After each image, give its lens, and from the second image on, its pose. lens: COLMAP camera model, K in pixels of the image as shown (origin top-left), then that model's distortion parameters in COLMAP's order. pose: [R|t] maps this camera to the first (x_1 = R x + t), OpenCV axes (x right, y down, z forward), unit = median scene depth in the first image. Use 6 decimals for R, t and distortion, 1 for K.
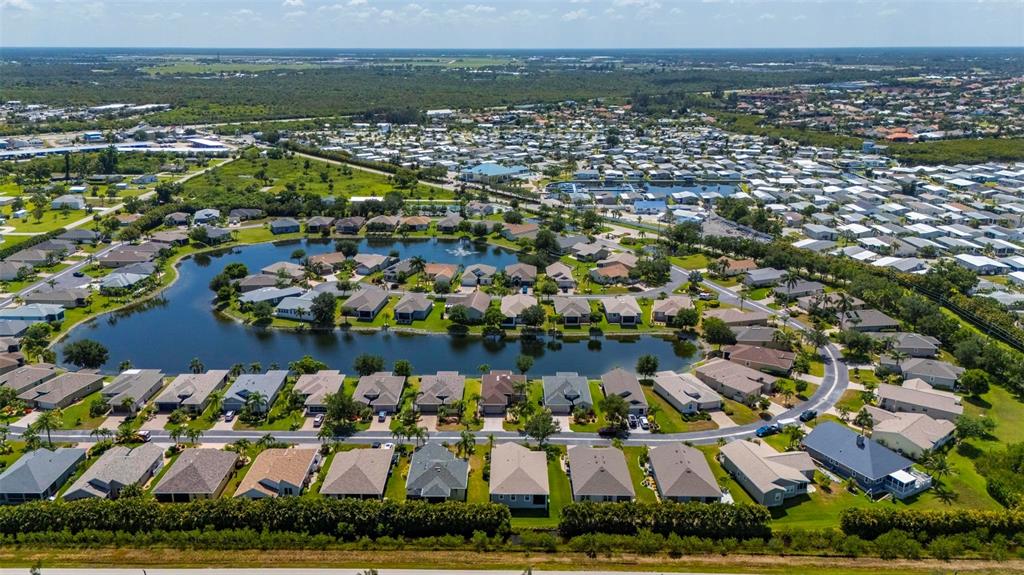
lens RADIAL K [[757.1, 0, 490.5], [0, 757.1, 287.1], [0, 0, 1]] dist [0.081009, -0.085749]
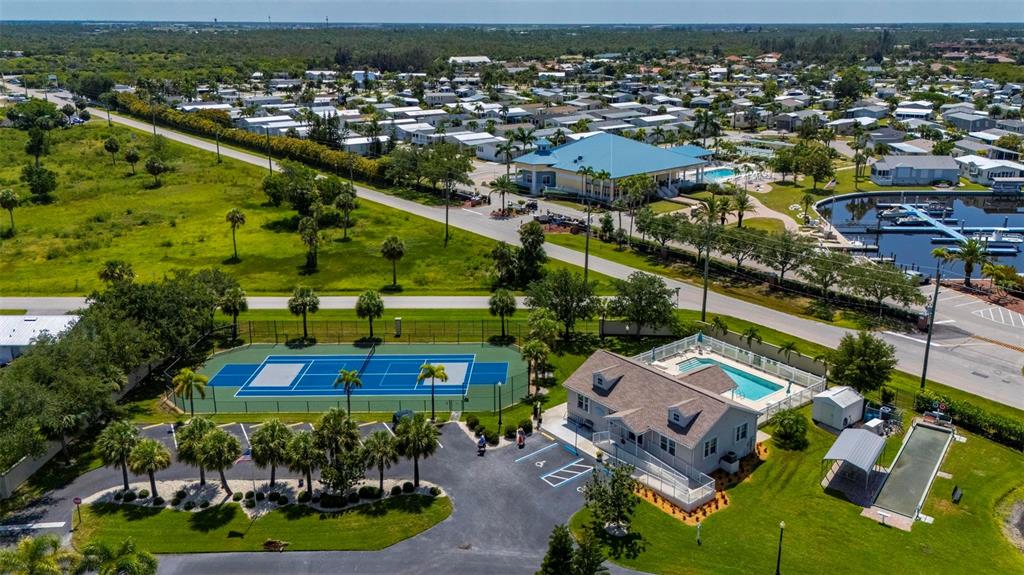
lens RADIAL K [[806.4, 0, 557.7], [0, 806.4, 286.1], [0, 0, 1]] dist [0.093645, -0.106563]
pose [[0.999610, -0.006806, 0.027067, -0.057891], [0.006667, 0.999964, 0.005226, -0.192695], [-0.027102, -0.005044, 0.999620, 1.246574]]
